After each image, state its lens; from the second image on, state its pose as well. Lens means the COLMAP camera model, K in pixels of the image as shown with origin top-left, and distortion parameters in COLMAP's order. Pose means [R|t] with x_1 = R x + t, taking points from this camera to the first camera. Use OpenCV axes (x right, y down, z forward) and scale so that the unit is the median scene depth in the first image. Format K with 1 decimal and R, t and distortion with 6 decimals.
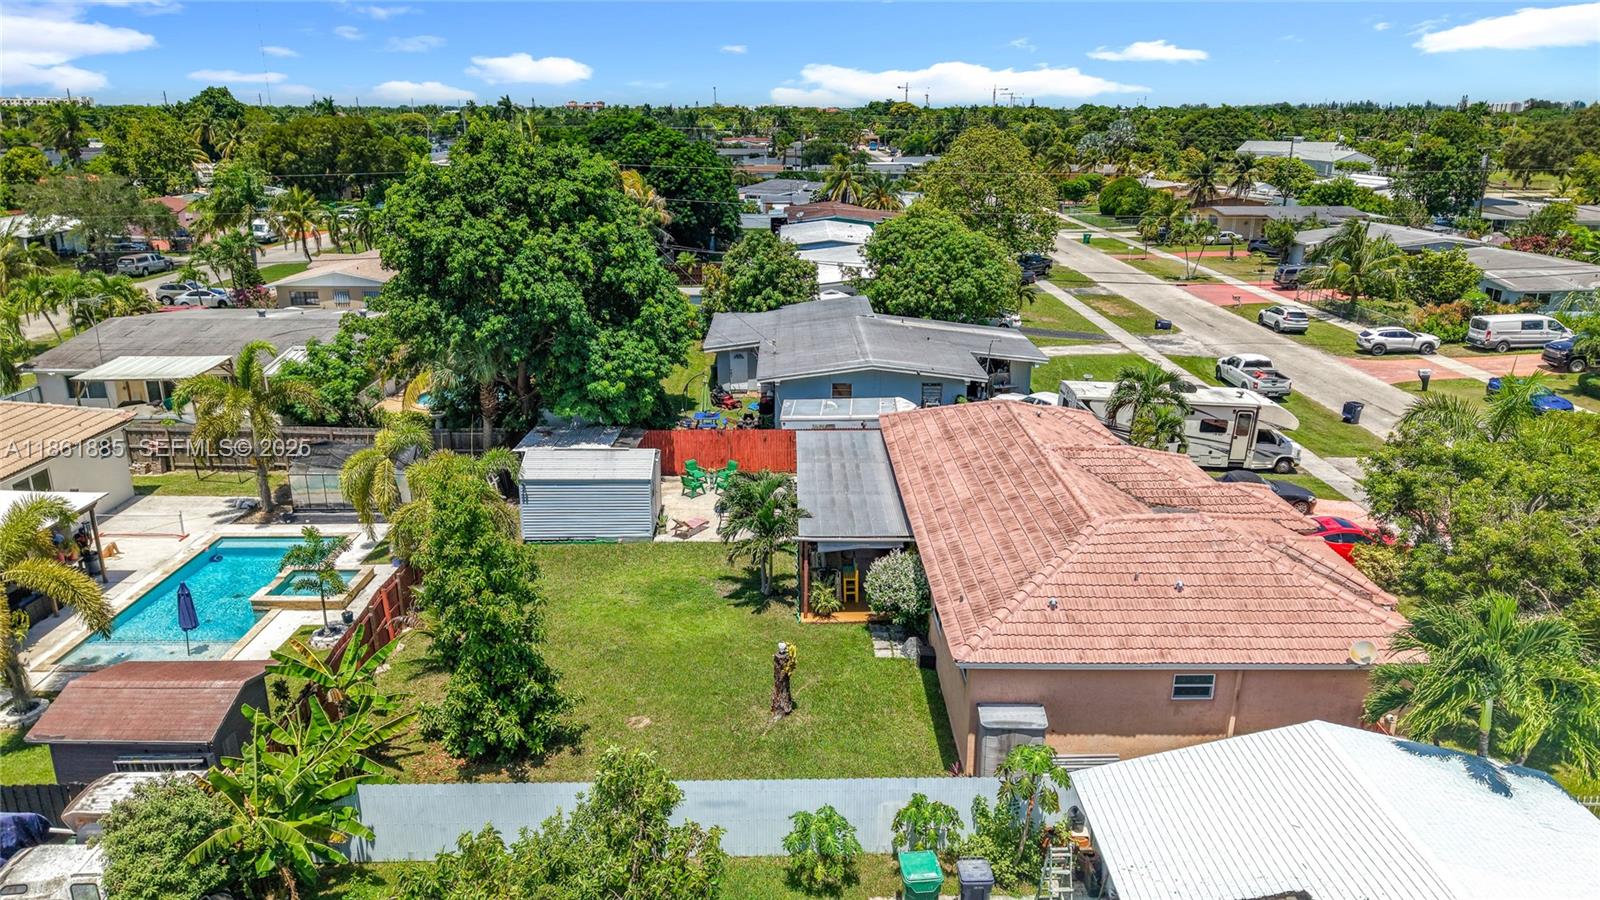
lens RADIAL K [[1091.4, 0, 805.6], [0, 1091.4, 450.5], [0, 0, 1]] dist [0.032664, -0.069640]
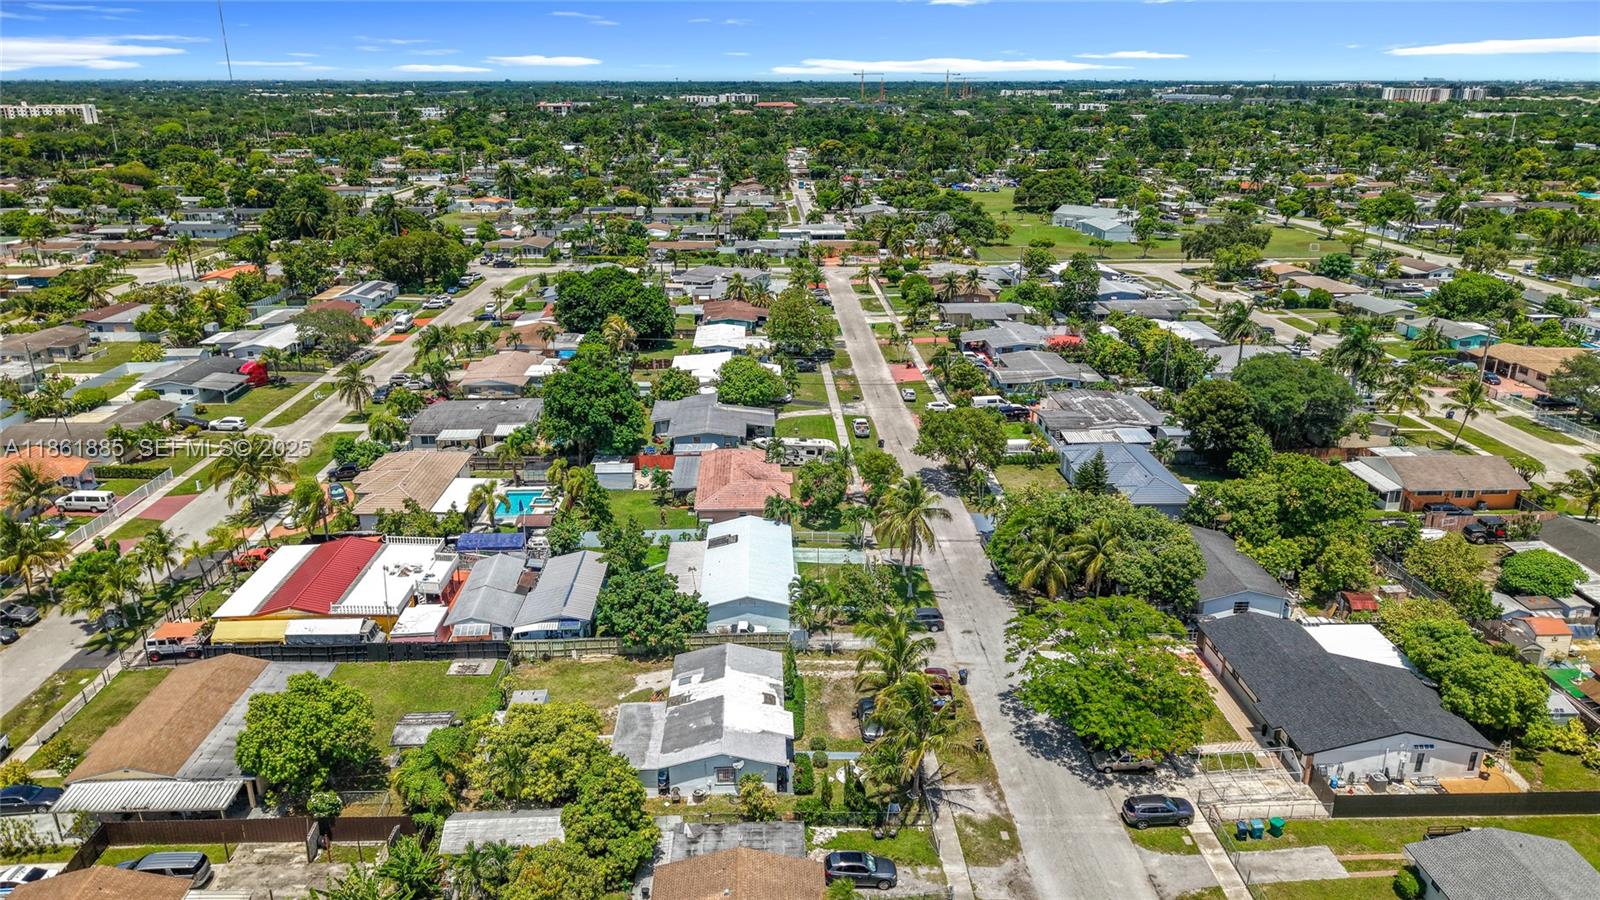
lens RADIAL K [[1091.4, 0, 805.6], [0, 1091.4, 450.5], [0, 0, 1]] dist [0.032664, -0.069640]
pose [[0.999515, -0.008362, 0.030005, 0.267045], [0.007607, 0.999654, 0.025183, -0.110044], [-0.030205, -0.024943, 0.999232, -2.171674]]
